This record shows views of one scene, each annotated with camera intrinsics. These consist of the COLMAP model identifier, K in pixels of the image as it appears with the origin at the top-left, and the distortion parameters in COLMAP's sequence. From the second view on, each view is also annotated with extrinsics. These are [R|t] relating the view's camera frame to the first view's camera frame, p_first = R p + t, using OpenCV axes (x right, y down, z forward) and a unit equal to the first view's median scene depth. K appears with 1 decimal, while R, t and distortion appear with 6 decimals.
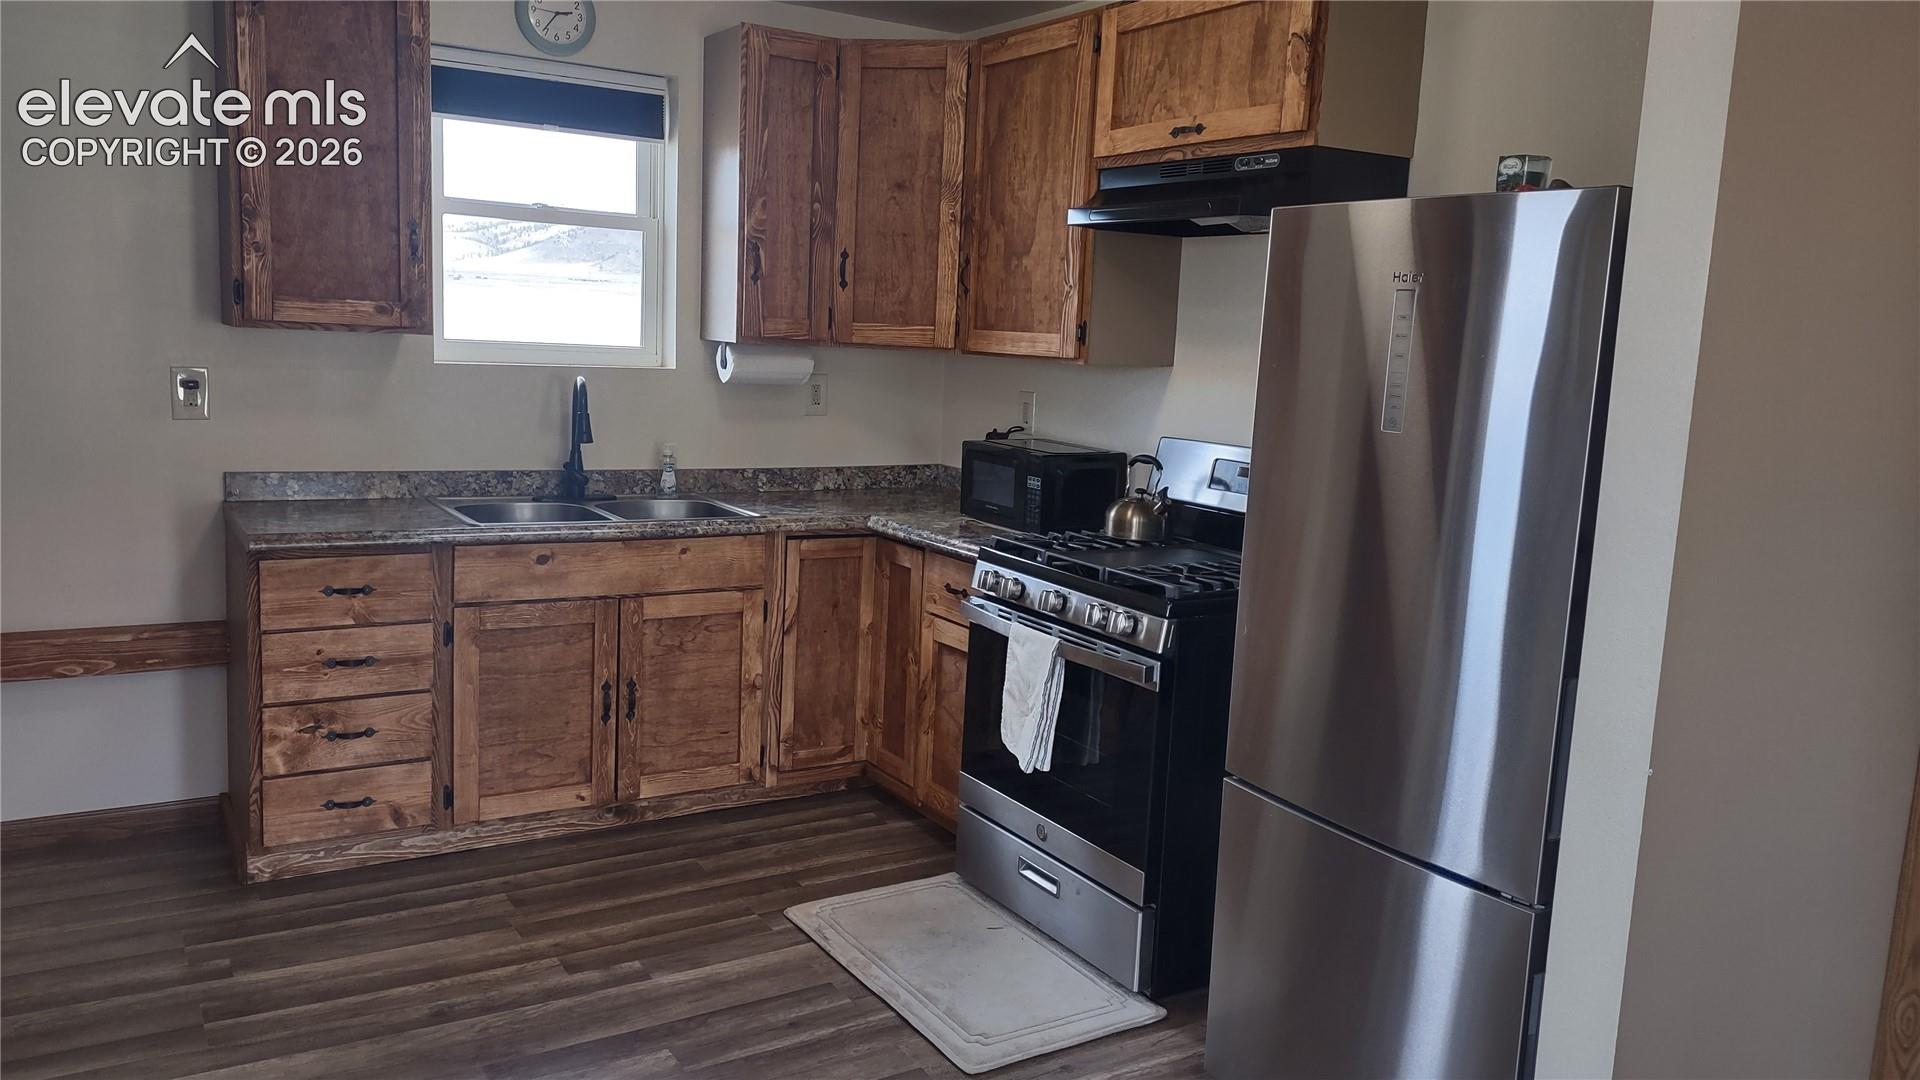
lens RADIAL K [[1403.8, 0, 960.0], [0, 1403.8, 540.0], [0, 0, 1]] dist [0.076083, -0.129411]
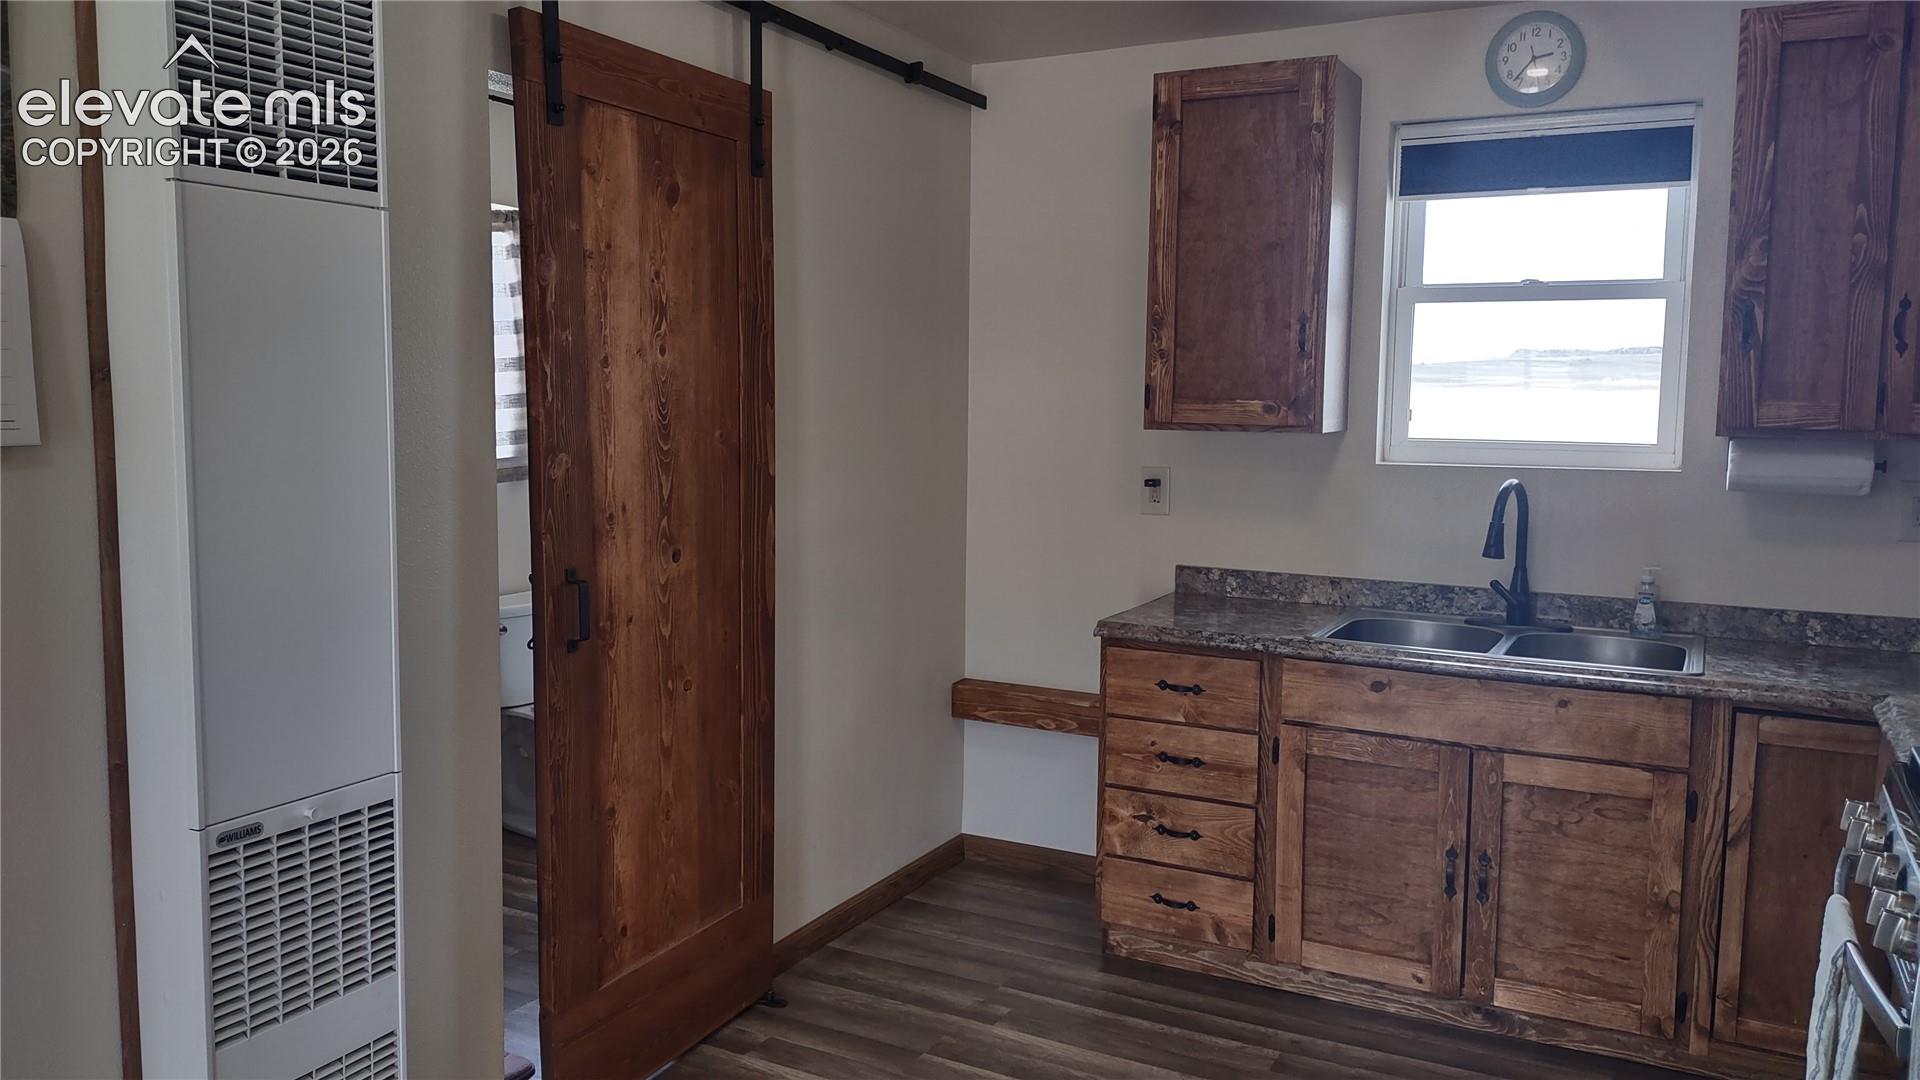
lens RADIAL K [[1403.8, 0, 960.0], [0, 1403.8, 540.0], [0, 0, 1]] dist [0.076083, -0.129411]
pose [[0.500786, 0.047467, -0.864269, 0.317563], [-0.116324, 0.993128, -0.012857, -0.034075], [0.857719, 0.106974, 0.502866, 0.327663]]
